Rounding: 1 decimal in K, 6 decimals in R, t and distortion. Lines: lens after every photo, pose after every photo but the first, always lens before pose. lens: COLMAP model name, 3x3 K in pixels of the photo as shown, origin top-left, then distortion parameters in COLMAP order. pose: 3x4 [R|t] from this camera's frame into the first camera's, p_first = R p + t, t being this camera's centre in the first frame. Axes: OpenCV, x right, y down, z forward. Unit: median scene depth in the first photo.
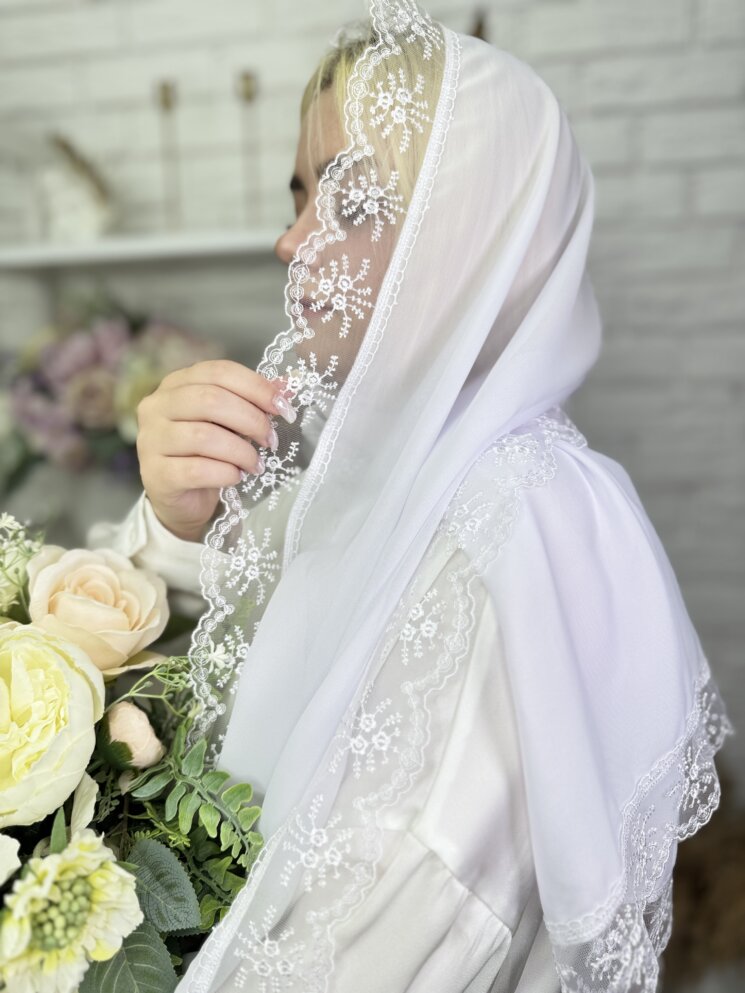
lens RADIAL K [[748.2, 0, 360.2], [0, 748.2, 499.4], [0, 0, 1]] dist [-0.034121, 0.007416]
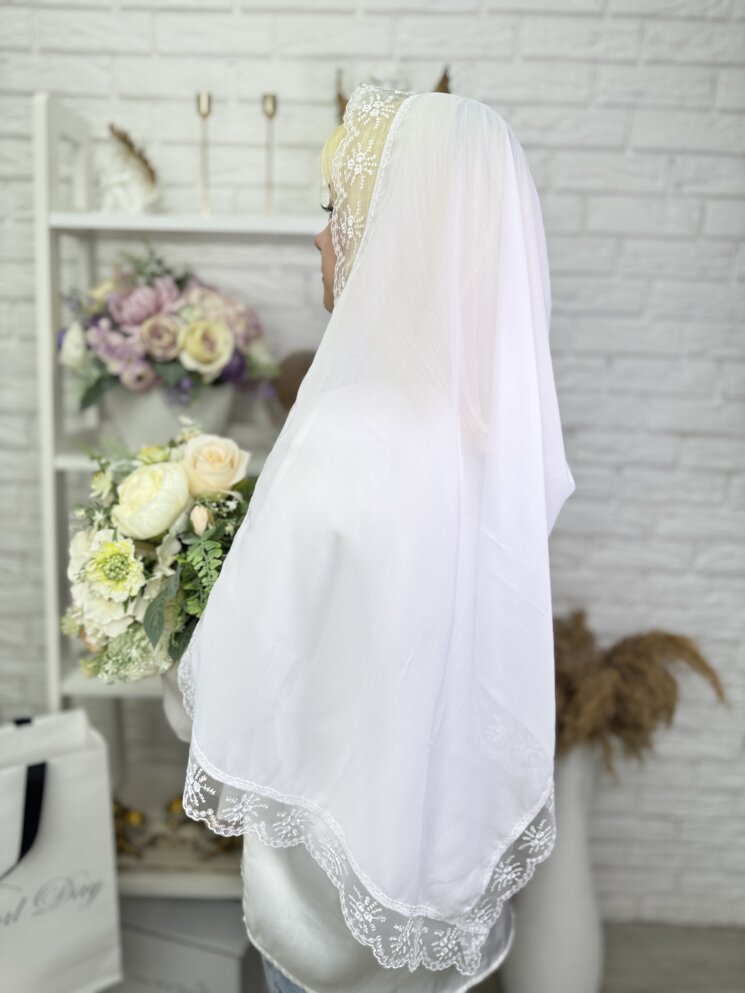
lens RADIAL K [[748.2, 0, 372.5], [0, 748.2, 506.5], [0, 0, 1]] dist [-0.034121, 0.007416]
pose [[0.987263, 0.023425, 0.157365, -0.149116], [-0.031380, 0.998342, 0.048263, 0.078275], [-0.155974, -0.052586, 0.986360, -0.335207]]
